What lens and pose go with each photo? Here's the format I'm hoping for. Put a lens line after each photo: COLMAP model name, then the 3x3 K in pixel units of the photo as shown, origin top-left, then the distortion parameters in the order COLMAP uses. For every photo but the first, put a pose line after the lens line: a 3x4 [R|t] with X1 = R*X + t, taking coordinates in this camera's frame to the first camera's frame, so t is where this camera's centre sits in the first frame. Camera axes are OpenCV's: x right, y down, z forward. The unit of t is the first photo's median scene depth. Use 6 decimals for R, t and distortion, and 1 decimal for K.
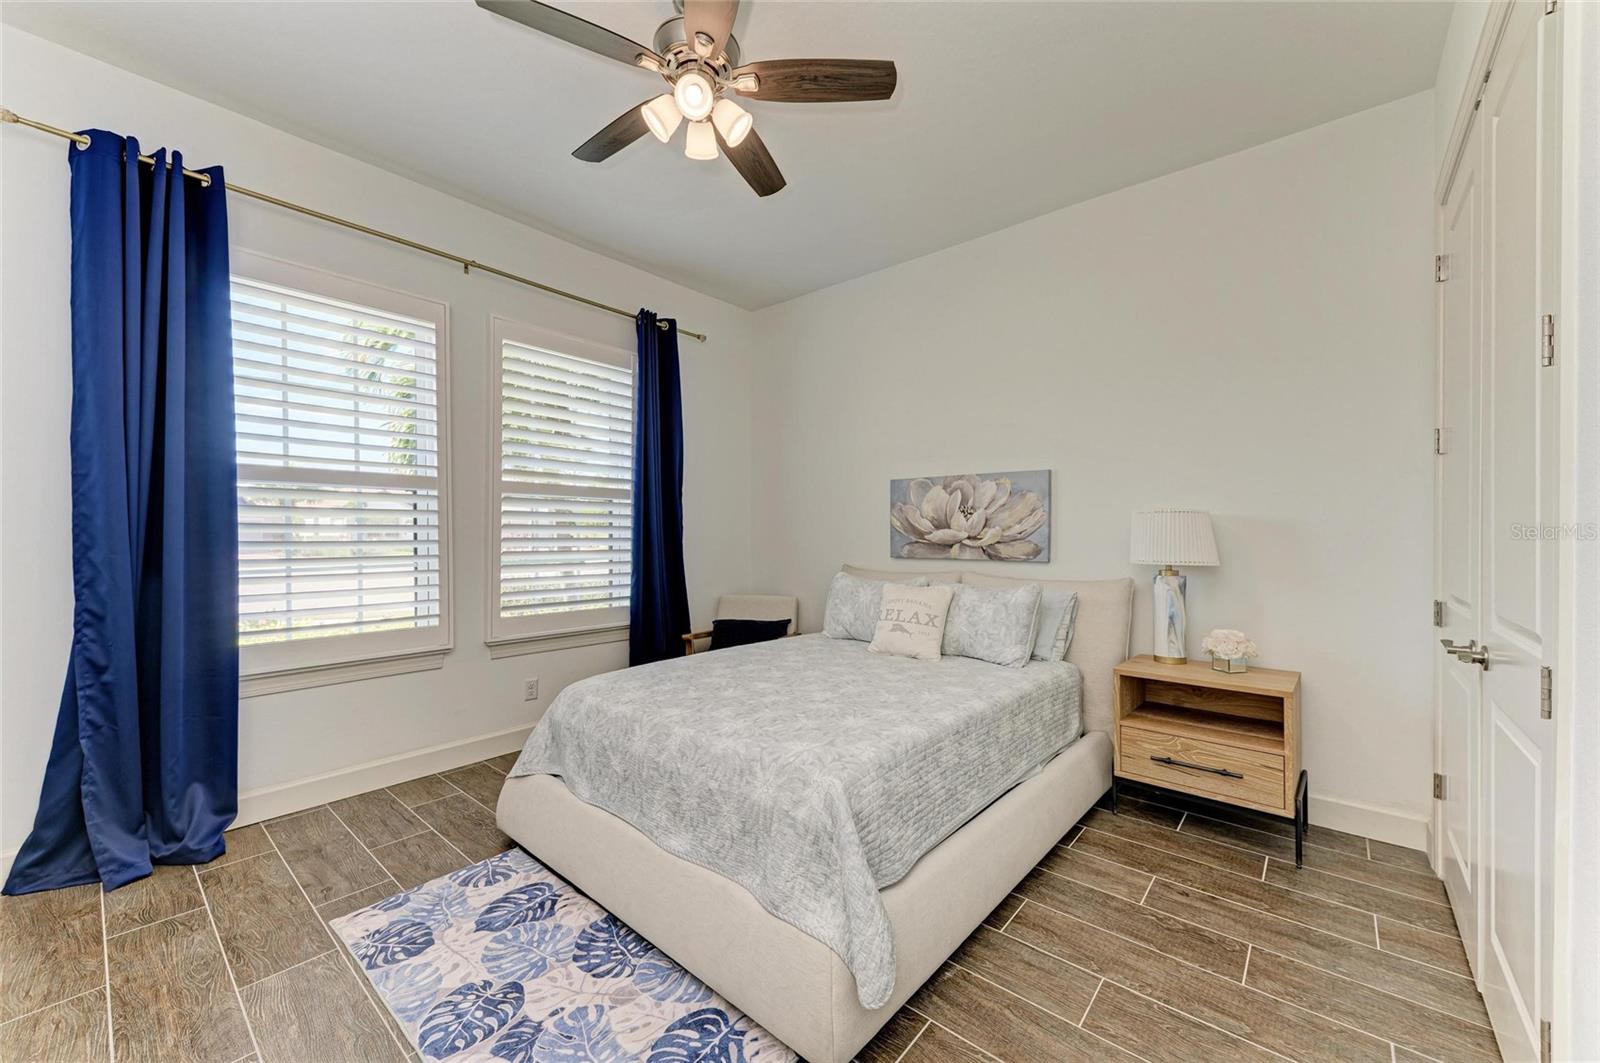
lens RADIAL K [[610.7, 0, 802.2], [0, 610.7, 533.8], [0, 0, 1]] dist [0.018213, -0.006003]
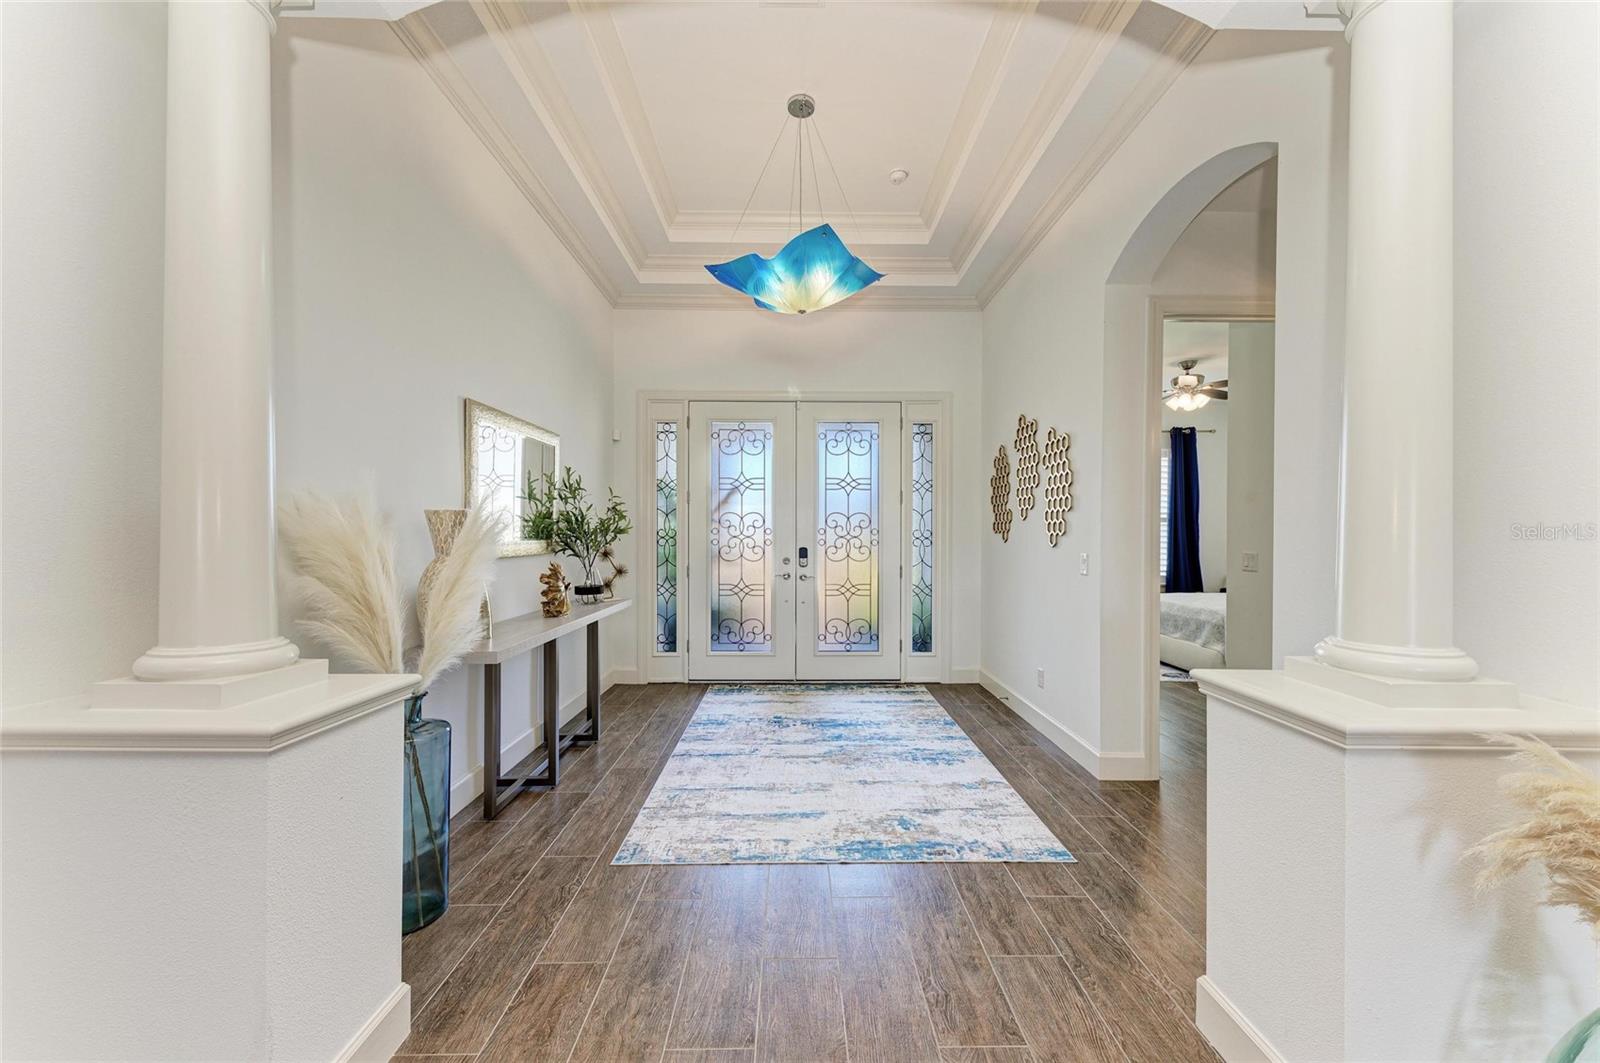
lens RADIAL K [[586.1, 0, 799.7], [0, 586.1, 533.4], [0, 0, 1]] dist [0.009962, -0.000343]
pose [[0.654728, -0.001409, -0.755863, 0.389982], [-0.004062, 0.999977, -0.005382, -0.005520], [0.755854, 0.006594, 0.654707, -1.172323]]
